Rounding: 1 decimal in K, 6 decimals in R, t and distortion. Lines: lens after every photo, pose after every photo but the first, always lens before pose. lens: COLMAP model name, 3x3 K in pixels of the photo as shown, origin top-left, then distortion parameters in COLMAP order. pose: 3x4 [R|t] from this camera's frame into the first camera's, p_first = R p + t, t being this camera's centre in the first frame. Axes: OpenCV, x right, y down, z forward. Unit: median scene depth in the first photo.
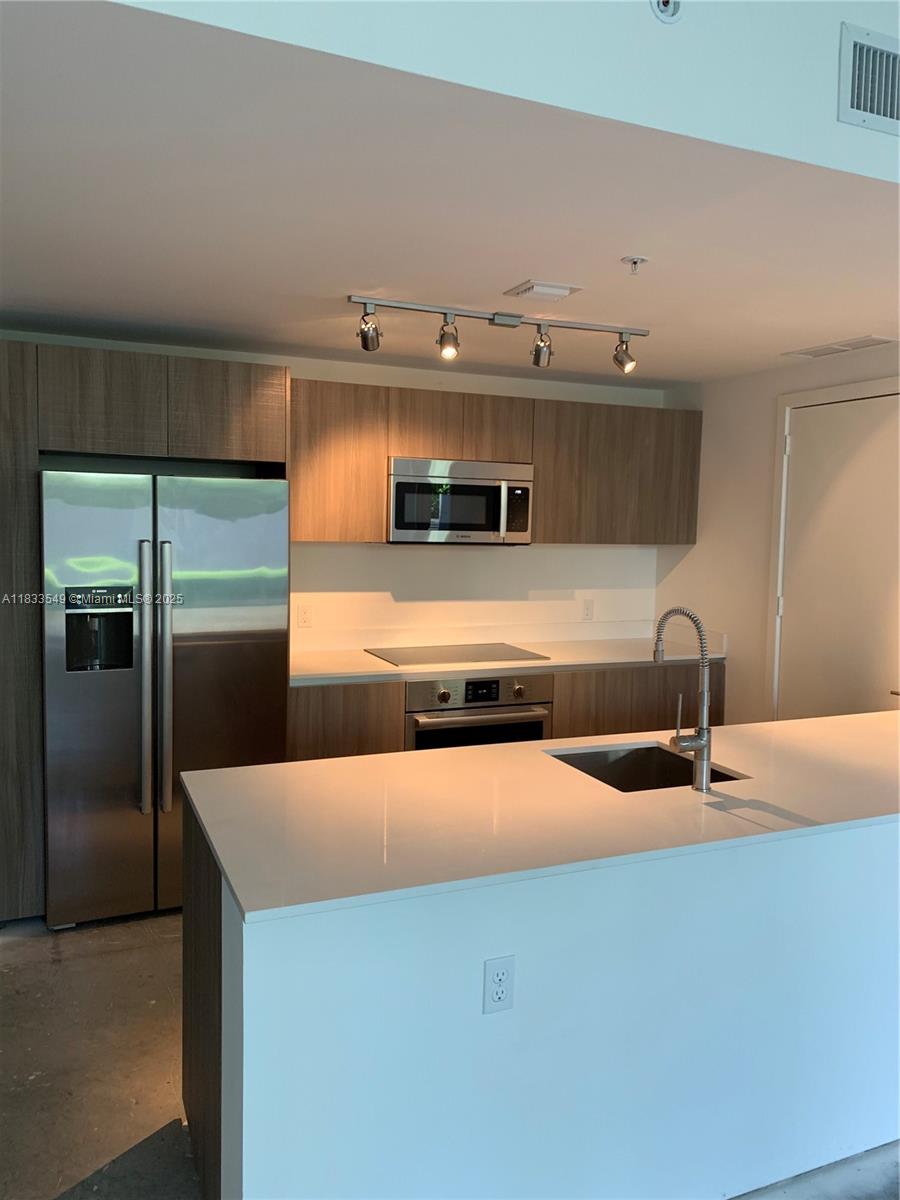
lens RADIAL K [[924.6, 0, 450.0], [0, 924.6, 600.0], [0, 0, 1]] dist [0.001284, 0.004394]
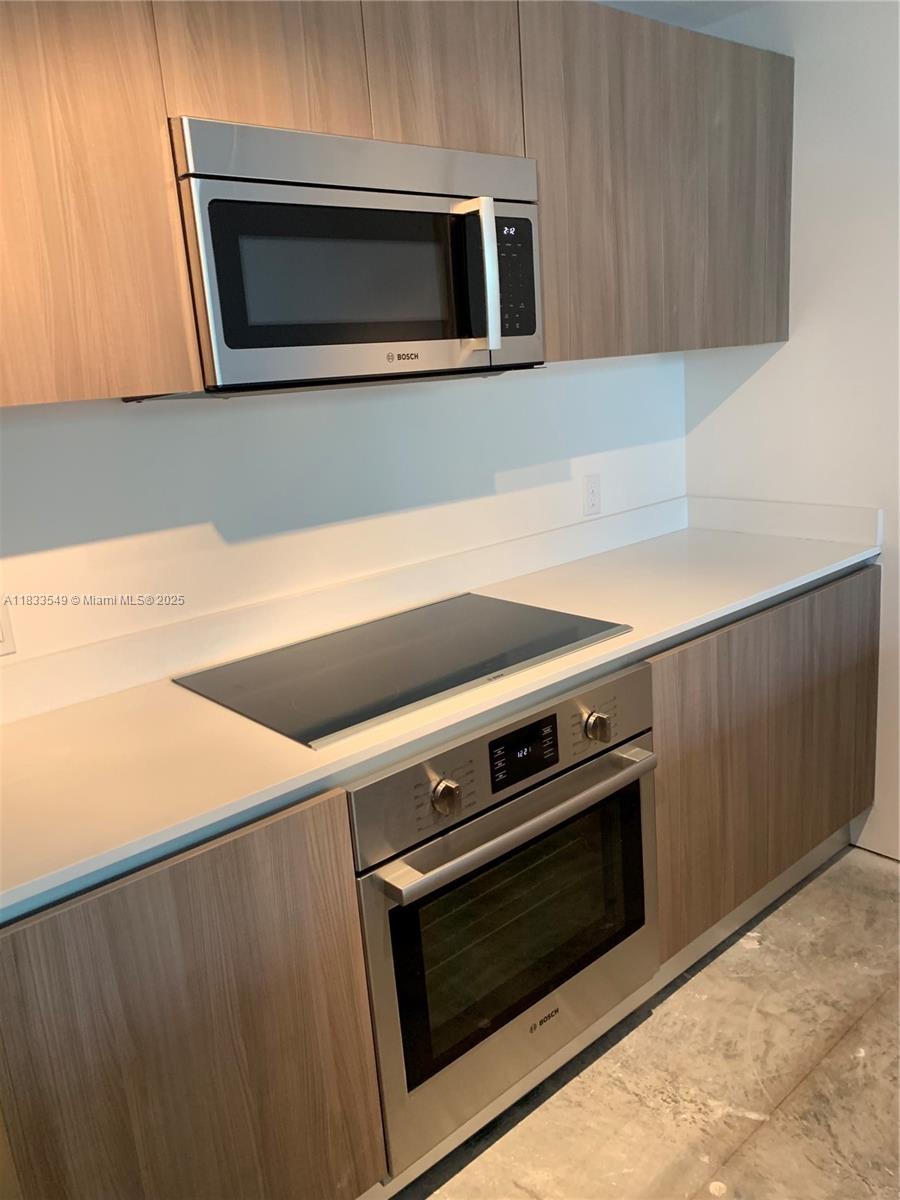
lens RADIAL K [[924.6, 0, 450.0], [0, 924.6, 600.0], [0, 0, 1]] dist [0.001284, 0.004394]
pose [[0.948862, -0.165708, 0.268702, -0.084940], [0.125085, 0.978841, 0.161940, -0.029630], [-0.289851, -0.120048, 0.949513, 0.619253]]
